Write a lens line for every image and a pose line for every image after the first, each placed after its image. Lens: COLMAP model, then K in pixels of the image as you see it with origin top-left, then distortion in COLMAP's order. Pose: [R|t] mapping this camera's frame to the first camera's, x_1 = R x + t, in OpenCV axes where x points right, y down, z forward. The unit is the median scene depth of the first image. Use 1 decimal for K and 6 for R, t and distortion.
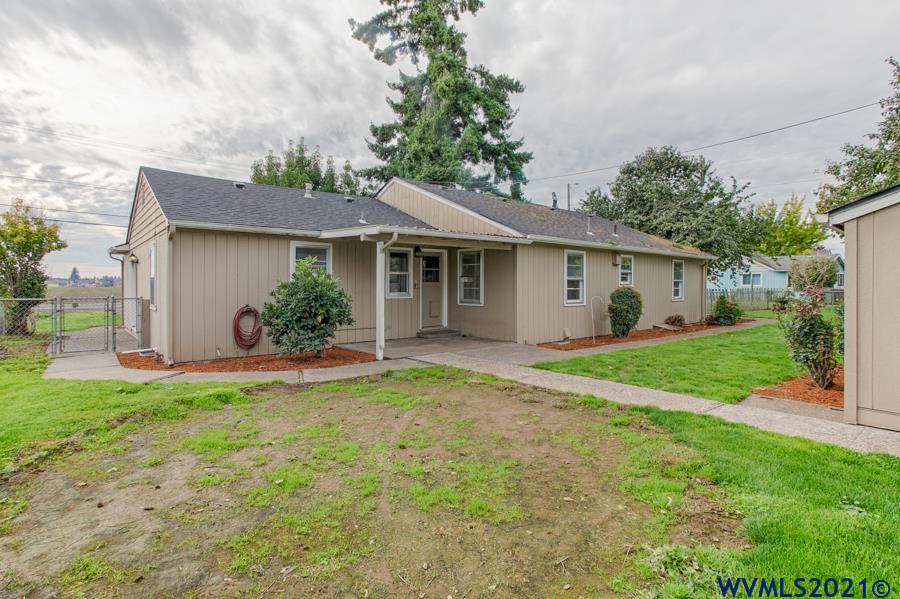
lens RADIAL K [[432.3, 0, 445.7], [0, 432.3, 291.5], [0, 0, 1]] dist [-0.054145, 0.051814]
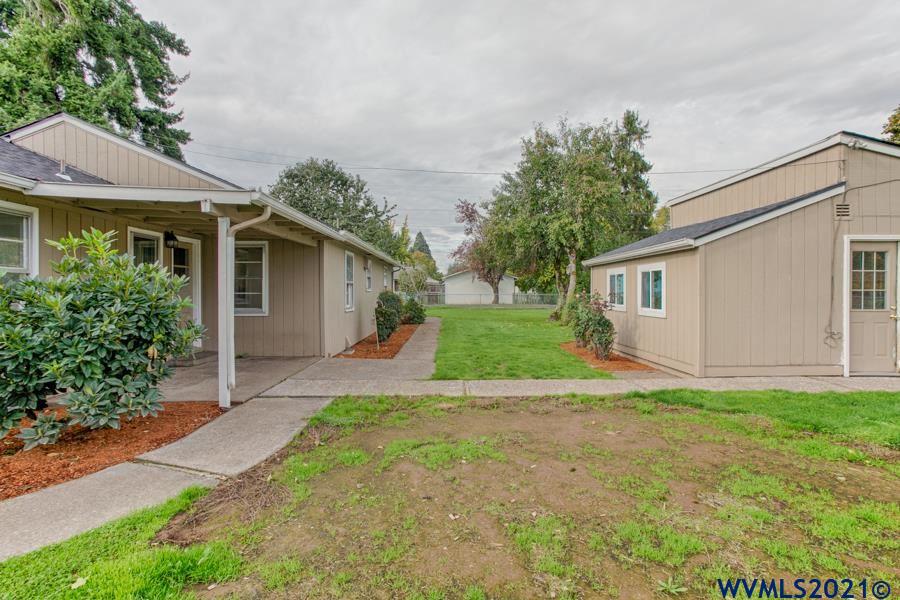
lens RADIAL K [[432.3, 0, 445.7], [0, 432.3, 292.0], [0, 0, 1]] dist [-0.054145, 0.051814]
pose [[0.661984, -0.007670, 0.749479, -0.110765], [0.018154, 0.999818, -0.005803, 0.000341], [-0.749298, 0.017447, 0.662003, 0.096981]]
